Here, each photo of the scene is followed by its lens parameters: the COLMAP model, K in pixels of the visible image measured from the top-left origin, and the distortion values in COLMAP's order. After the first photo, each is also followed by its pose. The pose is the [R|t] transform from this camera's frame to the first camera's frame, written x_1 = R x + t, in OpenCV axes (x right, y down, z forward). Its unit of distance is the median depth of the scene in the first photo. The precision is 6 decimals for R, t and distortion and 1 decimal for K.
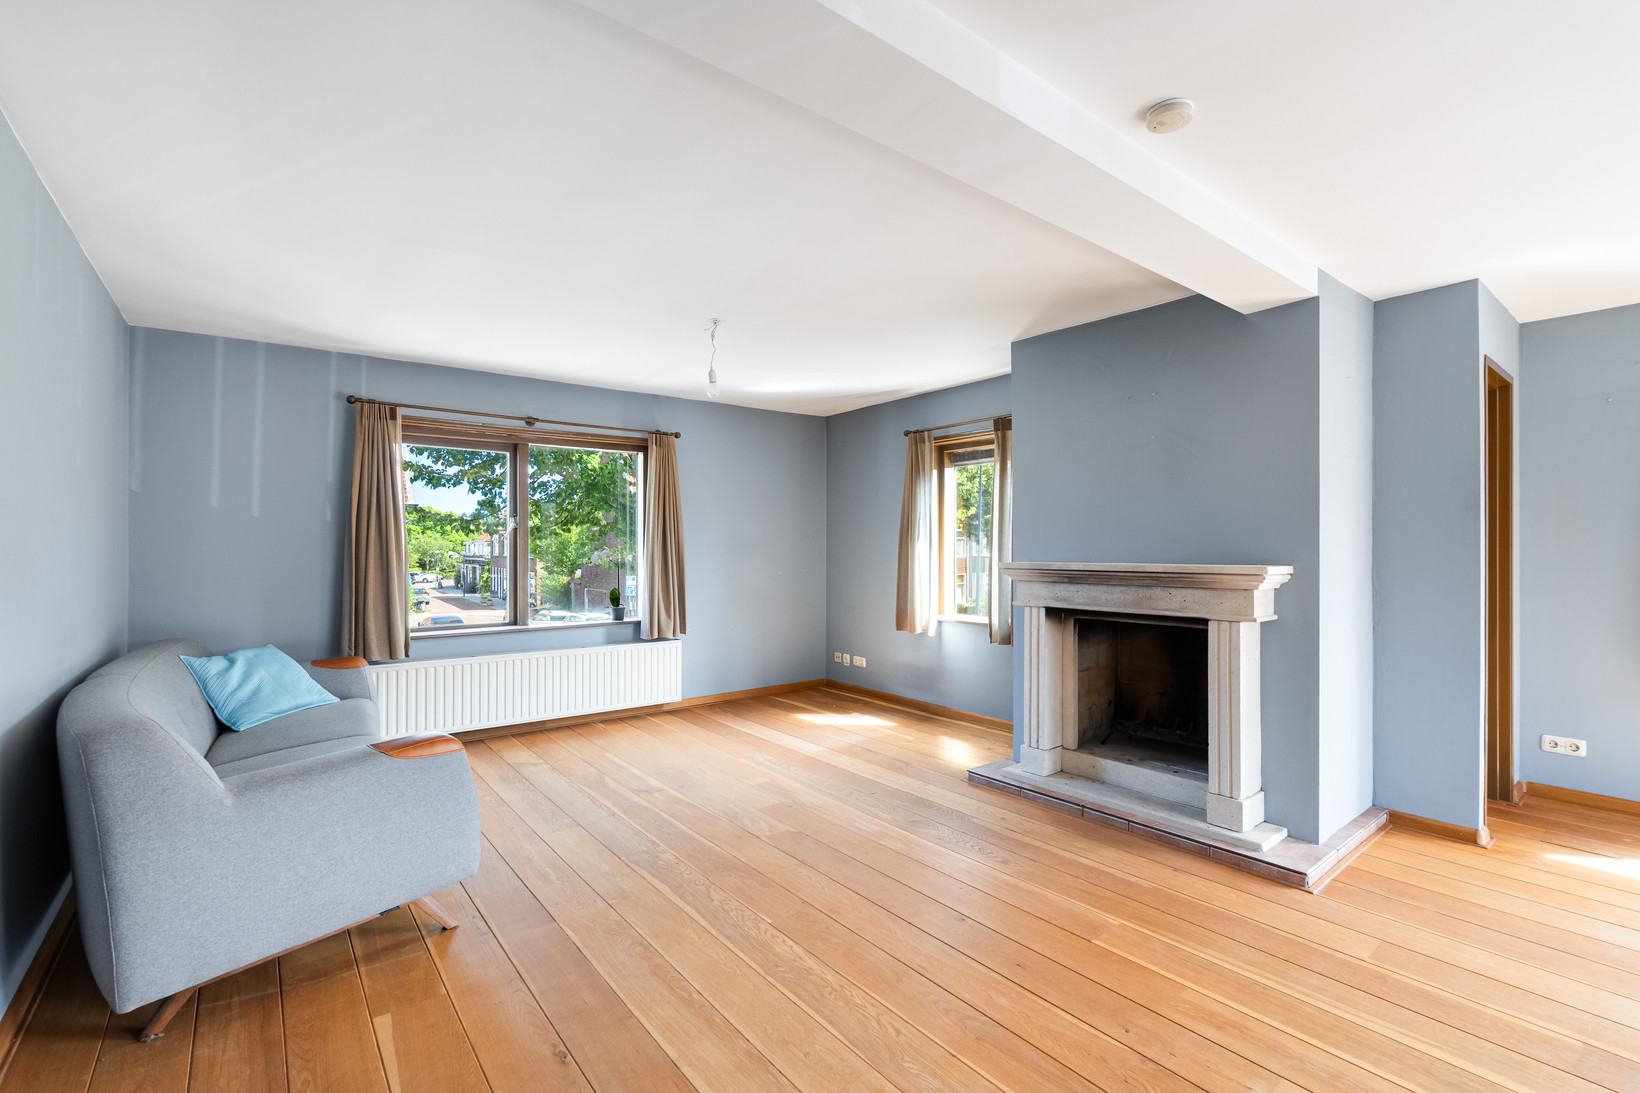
lens RADIAL K [[723.9, 0, 816.4], [0, 723.9, 548.7], [0, 0, 1]] dist [-0.003645, -0.000012]
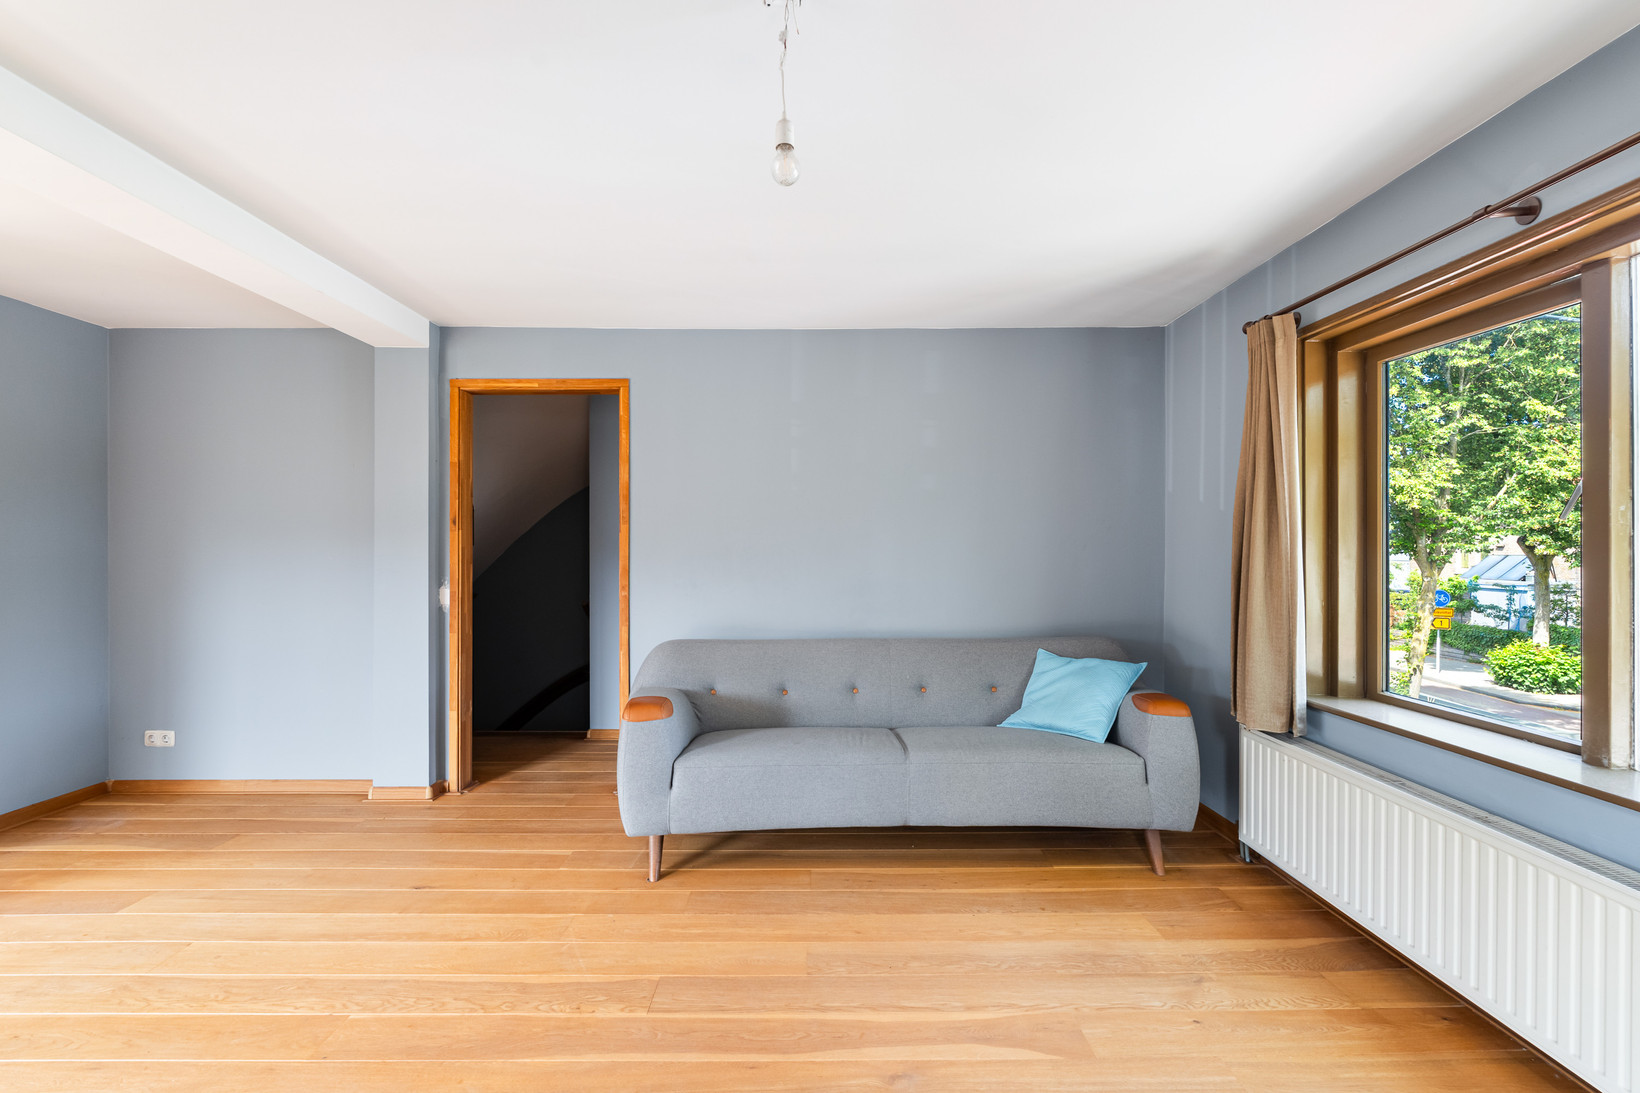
lens RADIAL K [[757.4, 0, 810.6], [0, 757.4, 546.8], [0, 0, 1]] dist [-0.002271, -0.000278]
pose [[-0.616355, -0.001101, -0.787468, 0.182823], [-0.003122, 0.999995, 0.001046, -0.001888], [0.787462, 0.003104, -0.616355, 1.252198]]
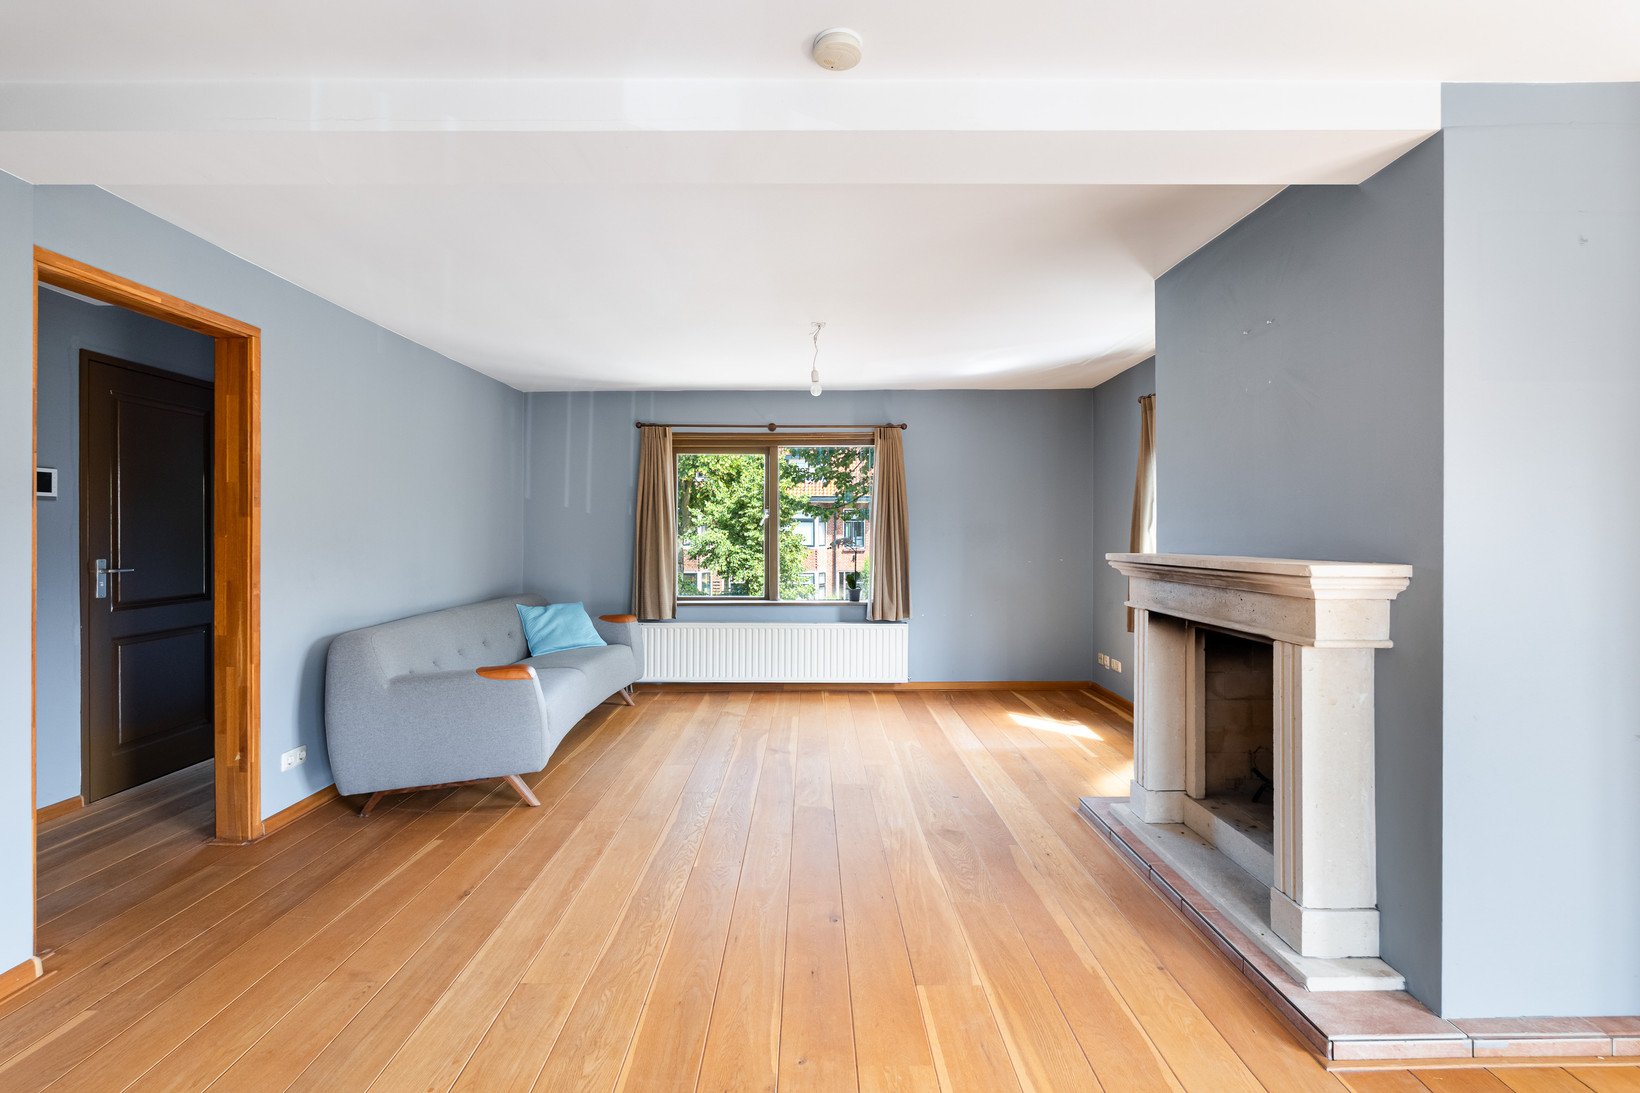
lens RADIAL K [[728.3, 0, 816.7], [0, 728.3, 534.8], [0, 0, 1]] dist [-0.001763, 0.000197]
pose [[0.790200, 0.001642, -0.612846, 0.511964], [-0.002449, 0.999997, -0.000478, -0.000929], [0.612844, 0.001879, 0.790202, 0.142552]]
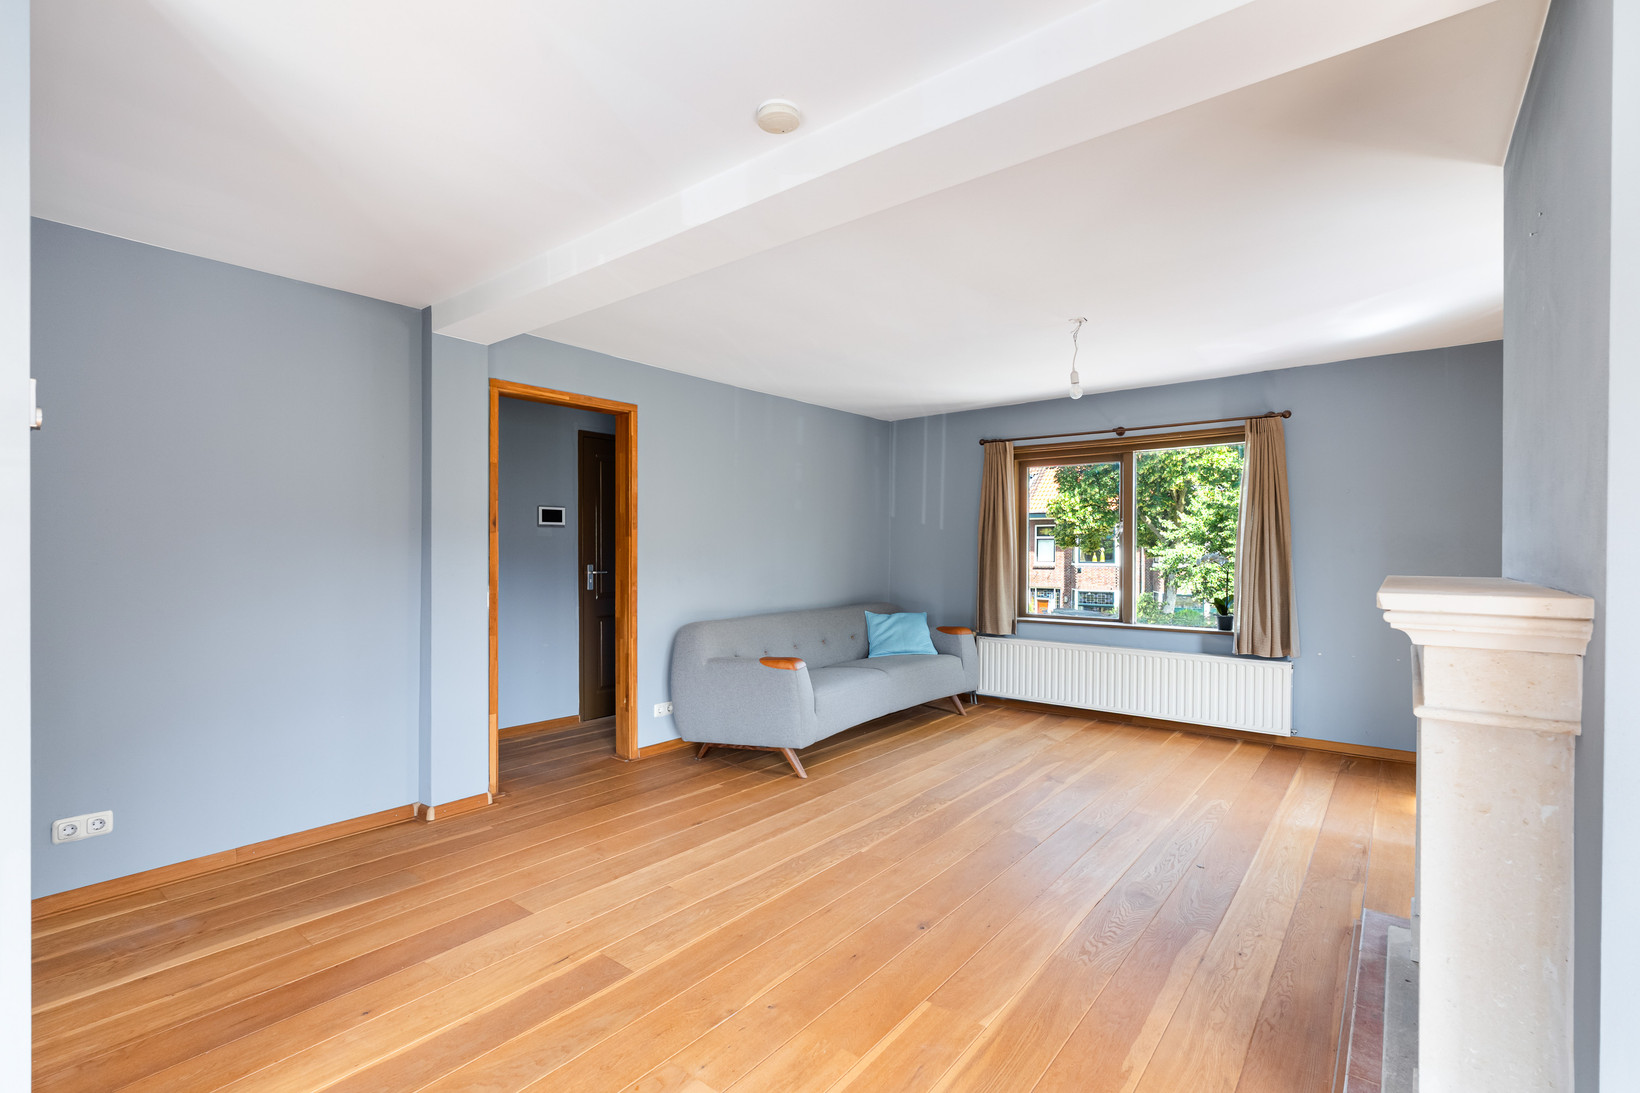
lens RADIAL K [[750.5, 0, 814.3], [0, 750.5, 554.9], [0, 0, 1]] dist [-0.002021, -0.000049]
pose [[0.224492, 0.008349, -0.974440, 0.763367], [-0.004861, 0.999960, 0.007447, -0.000423], [0.974464, 0.003065, 0.224524, 0.413580]]
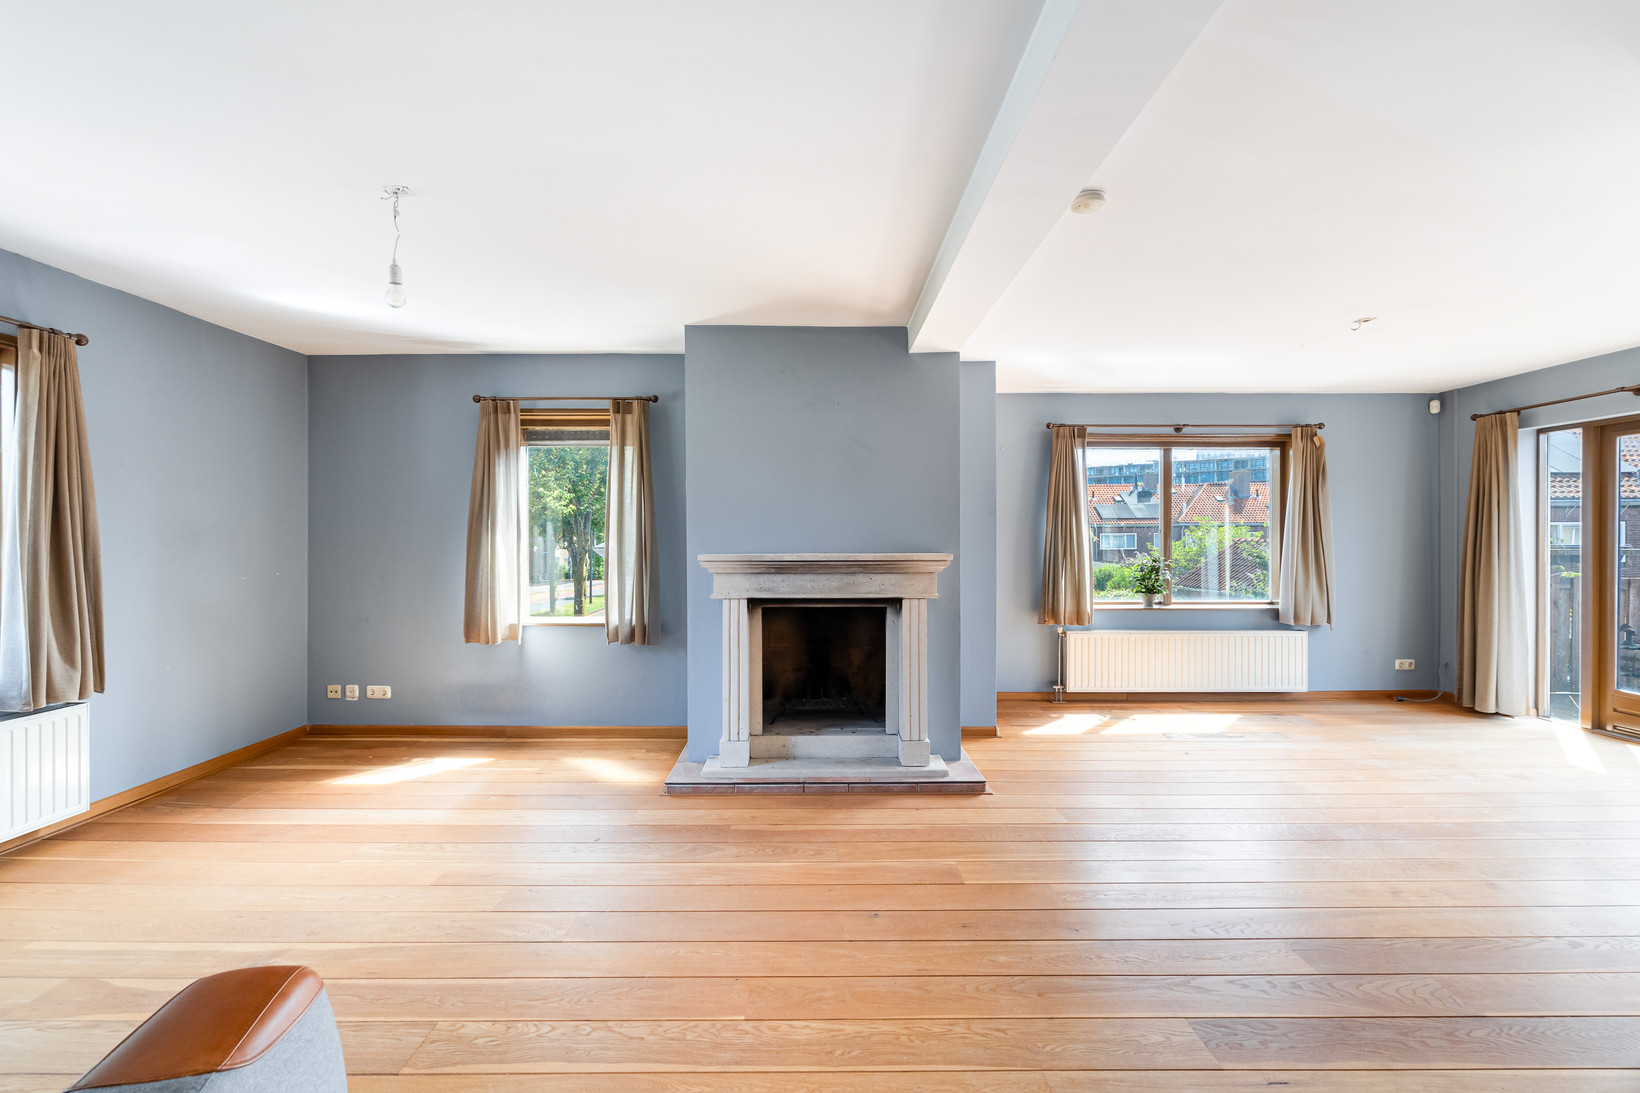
lens RADIAL K [[724.5, 0, 818.5], [0, 724.5, 541.1], [0, 0, 1]] dist [-0.003474, -0.000225]
pose [[0.614232, -0.002040, 0.789123, -0.412768], [0.002150, 0.999997, 0.000912, 0.000296], [-0.789123, 0.001136, 0.614235, 0.298991]]
